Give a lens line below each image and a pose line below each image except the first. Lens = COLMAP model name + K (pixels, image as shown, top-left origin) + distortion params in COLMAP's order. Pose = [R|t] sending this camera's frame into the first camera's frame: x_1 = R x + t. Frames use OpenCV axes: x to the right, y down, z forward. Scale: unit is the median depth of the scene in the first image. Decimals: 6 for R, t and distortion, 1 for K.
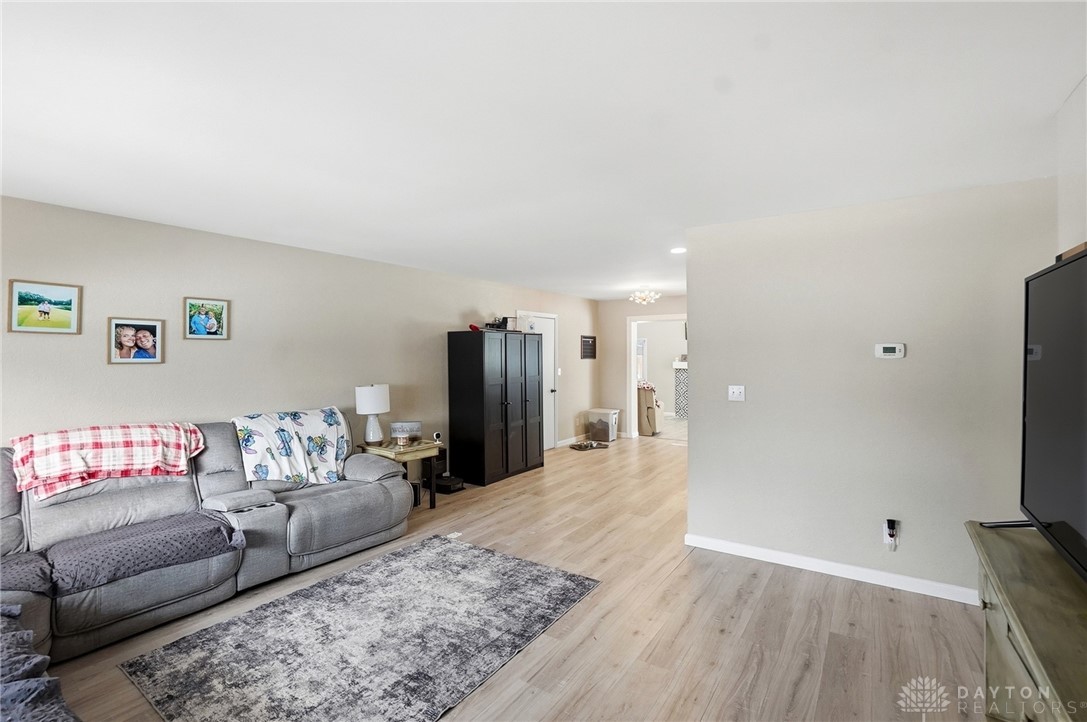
lens RADIAL K [[483.0, 0, 540.3], [0, 483.0, 358.9], [0, 0, 1]] dist [-0.015718, 0.000389]
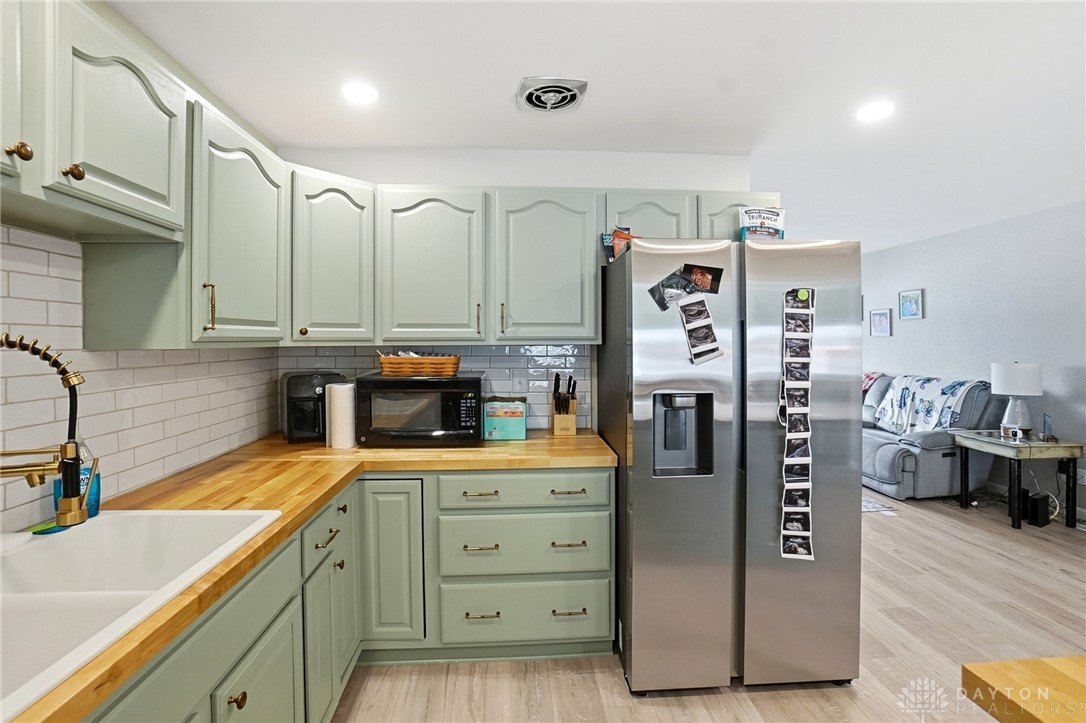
lens RADIAL K [[482.6, 0, 539.8], [0, 482.6, 359.4], [0, 0, 1]] dist [-0.015718, 0.000389]
pose [[-0.777231, 0.036617, -0.628149, 0.920182], [0.010824, 0.998936, 0.044839, 0.002393], [0.629122, 0.028051, -0.776800, 1.233136]]
